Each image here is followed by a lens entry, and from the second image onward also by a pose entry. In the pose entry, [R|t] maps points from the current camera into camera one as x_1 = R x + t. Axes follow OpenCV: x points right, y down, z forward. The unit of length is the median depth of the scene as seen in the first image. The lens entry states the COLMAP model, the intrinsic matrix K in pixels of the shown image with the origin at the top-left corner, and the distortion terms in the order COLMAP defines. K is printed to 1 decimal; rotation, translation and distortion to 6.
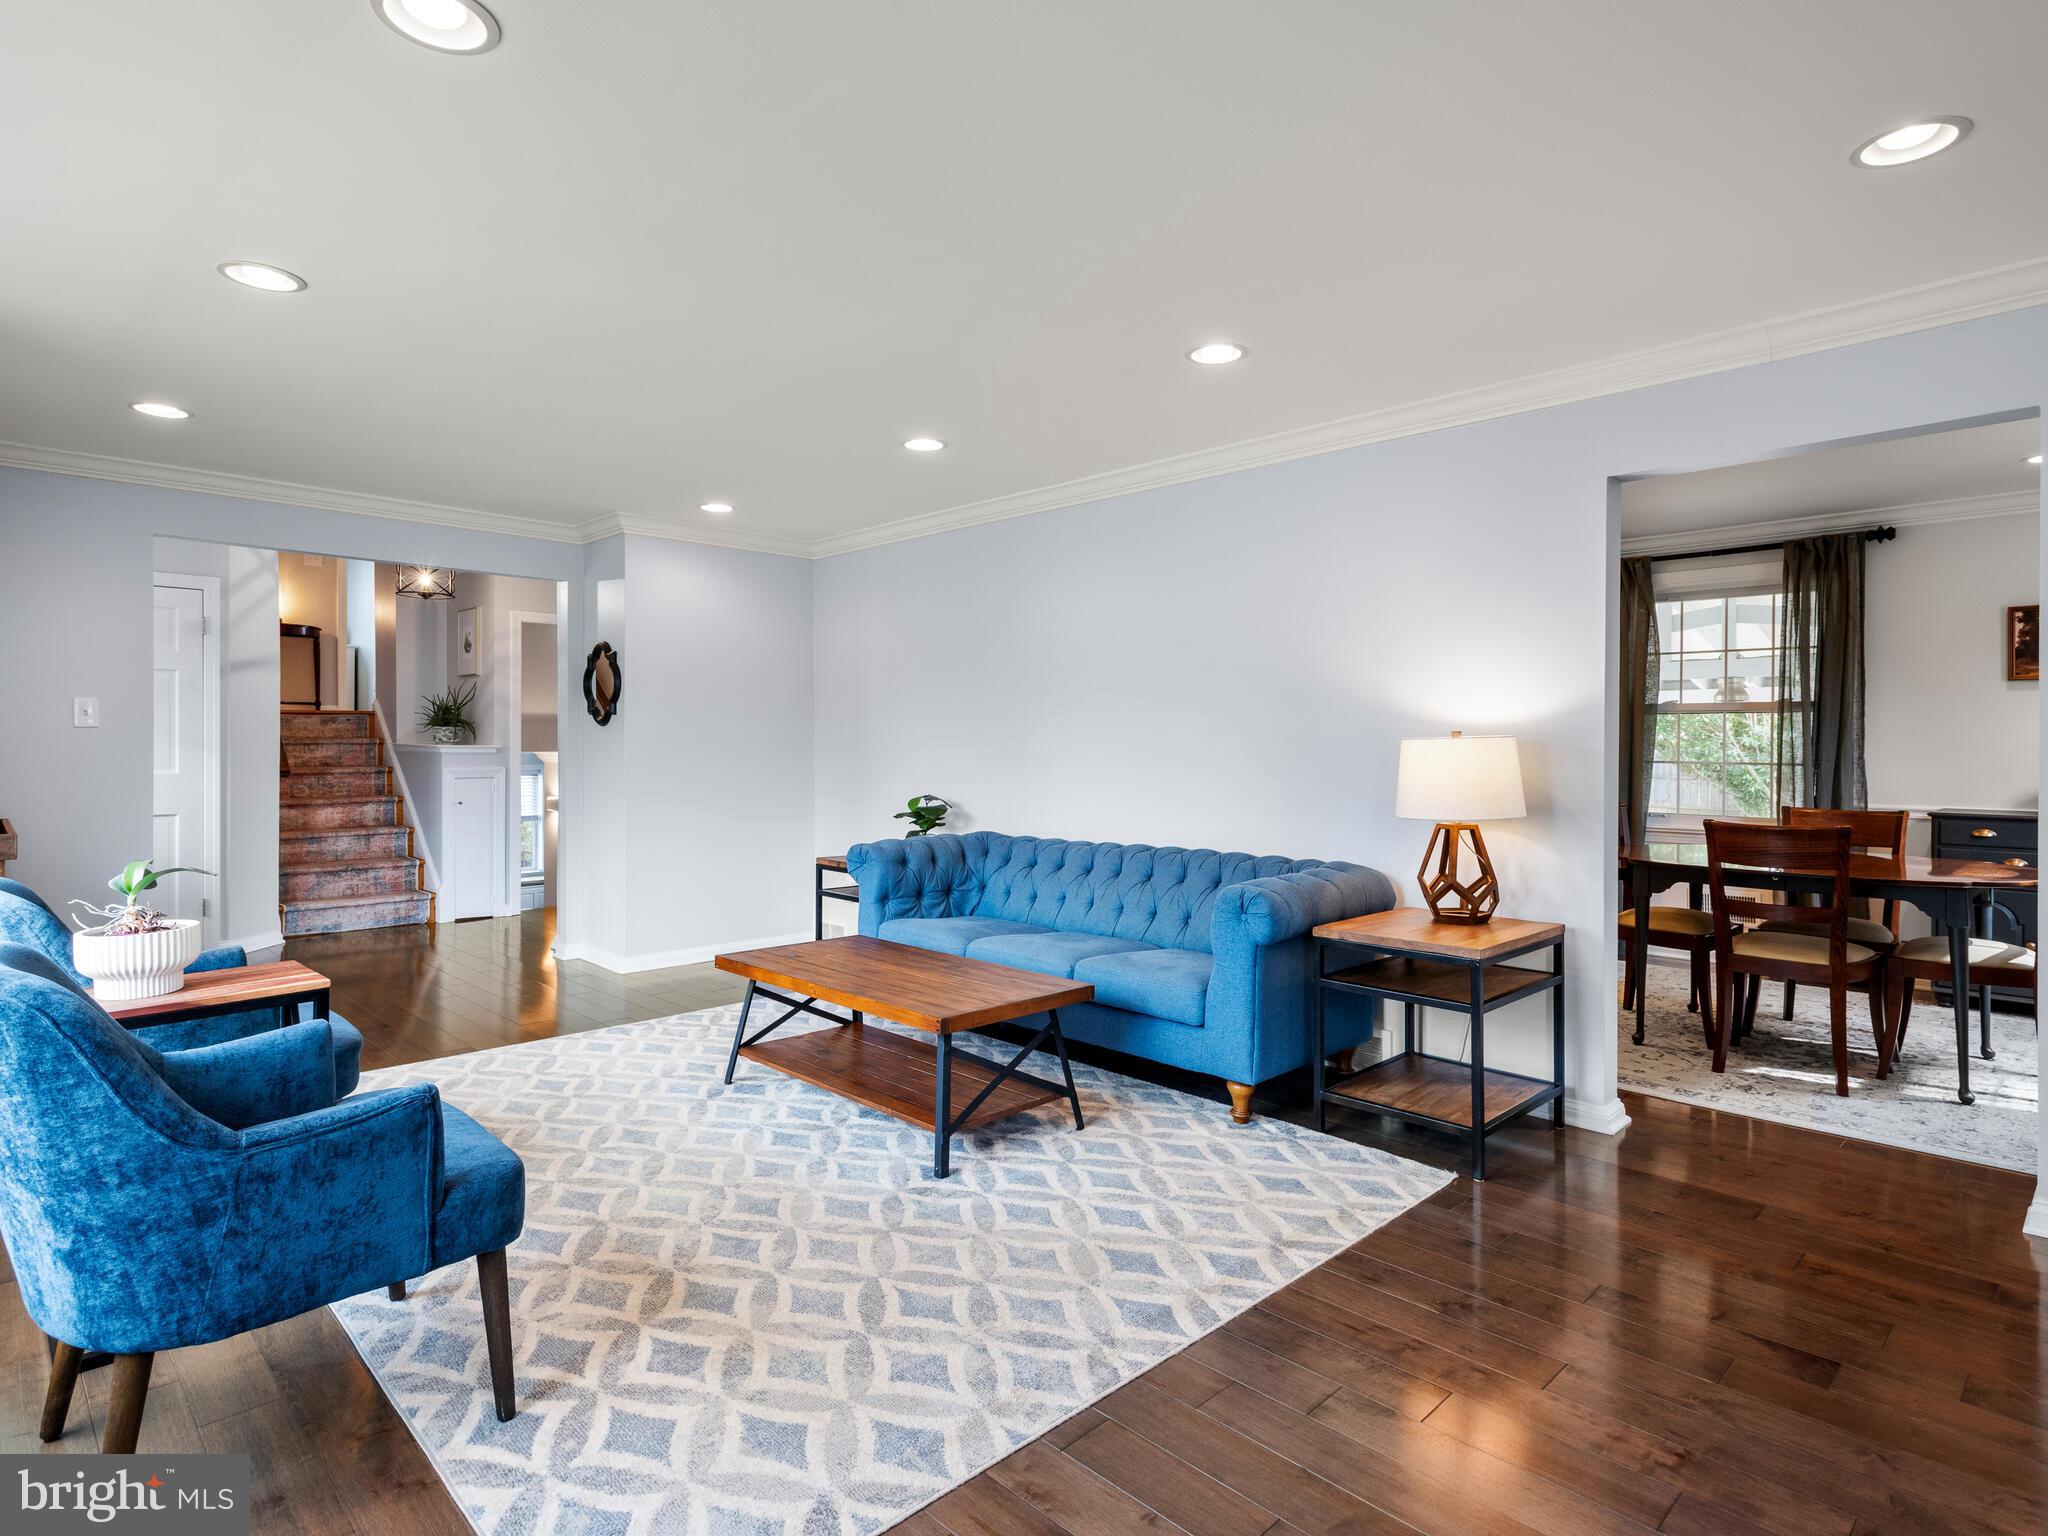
lens RADIAL K [[1098.6, 0, 1039.1], [0, 1098.6, 746.9], [0, 0, 1]] dist [0.023810, -0.006769]
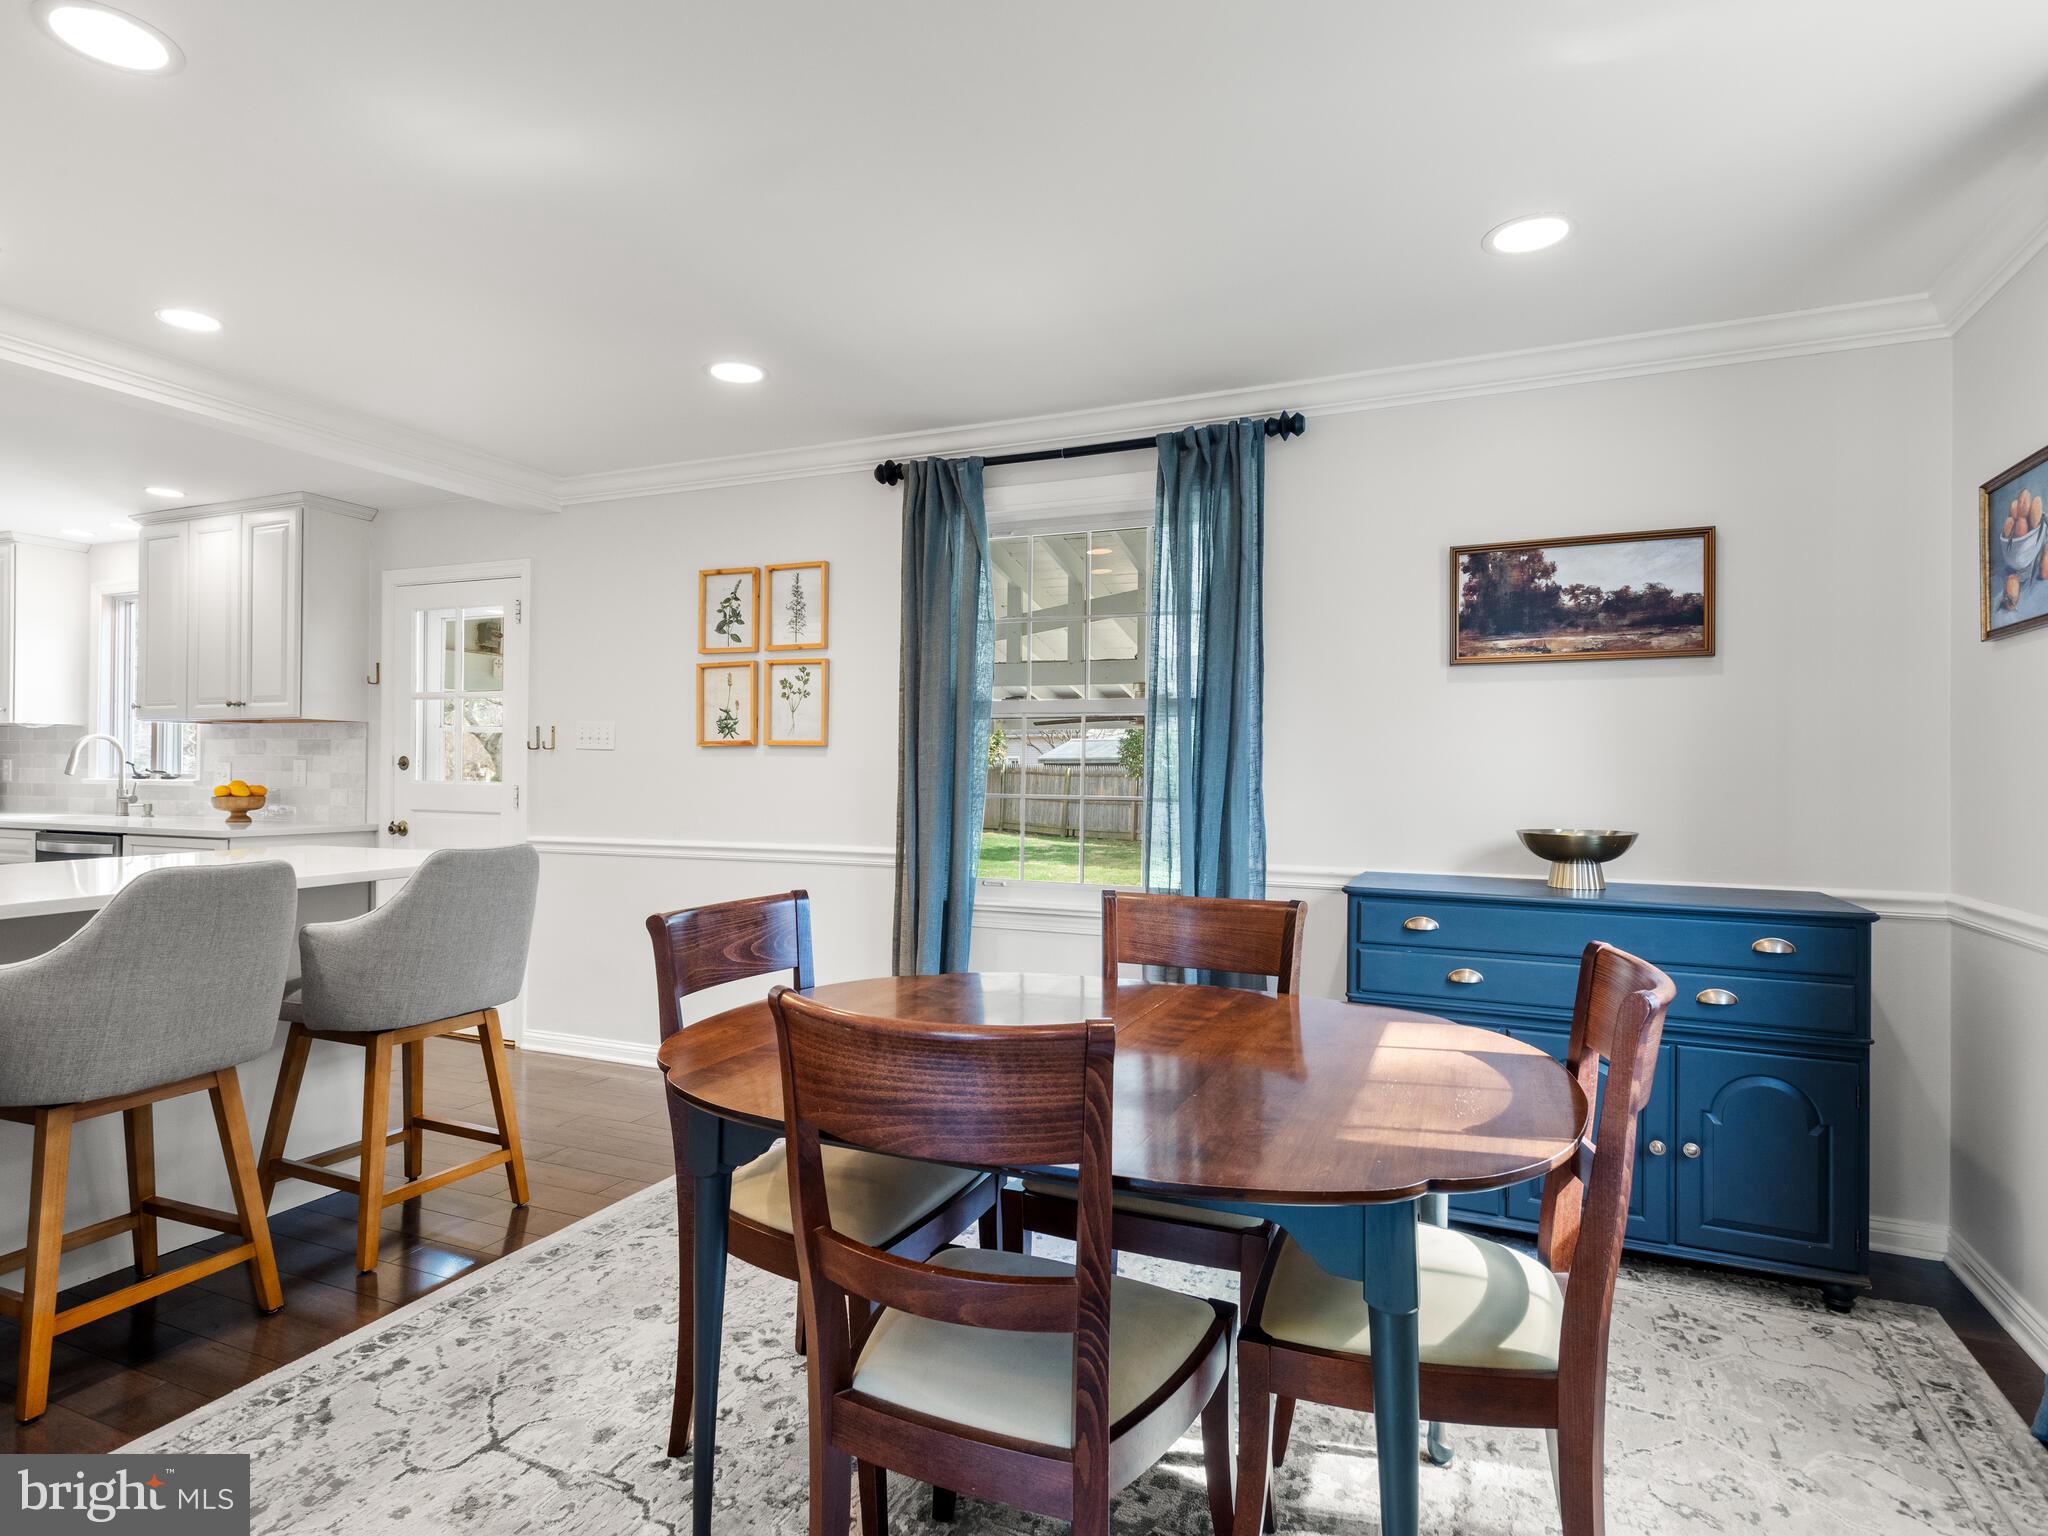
lens RADIAL K [[1098.6, 0, 1025.7], [0, 1098.6, 763.1], [0, 0, 1]] dist [0.023810, -0.006769]
pose [[0.930500, 0.005374, 0.366252, 0.510793], [-0.001609, 0.999943, -0.010582, 0.001934], [-0.366288, 0.009258, 0.930455, 0.619747]]
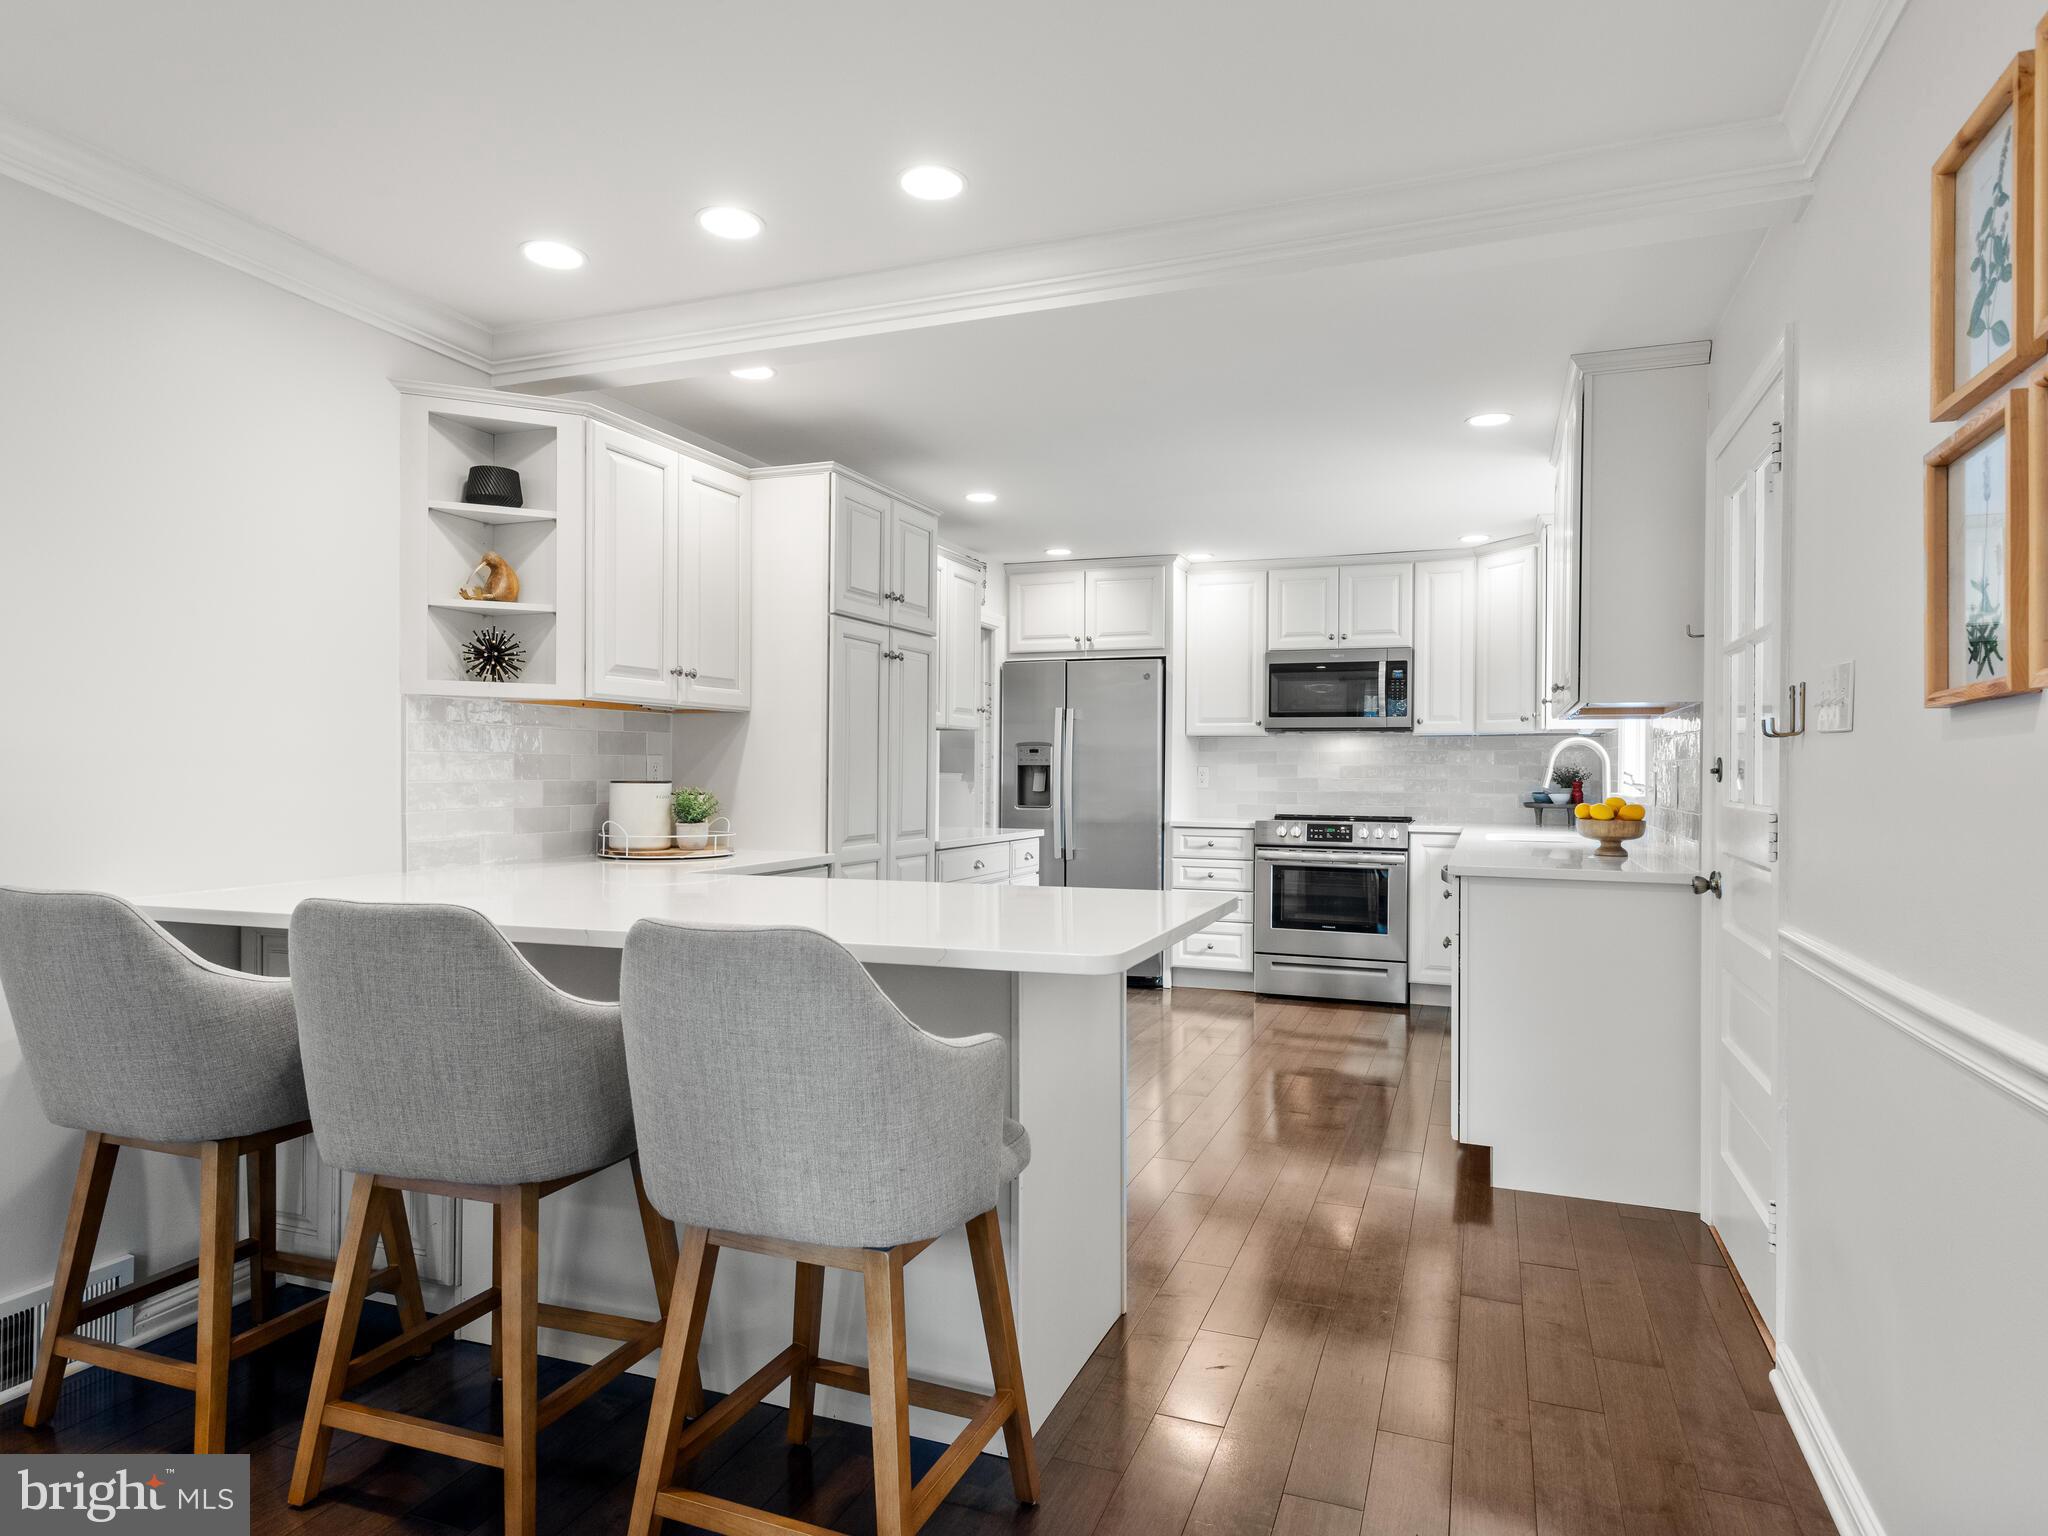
lens RADIAL K [[1204.8, 0, 1018.6], [0, 1204.8, 769.5], [0, 0, 1]] dist [0.018396, -0.000152]
pose [[0.407056, -0.001708, -0.913402, 0.810458], [-0.010569, 0.999922, -0.006580, -0.000335], [0.913342, 0.012332, 0.407006, 1.250275]]
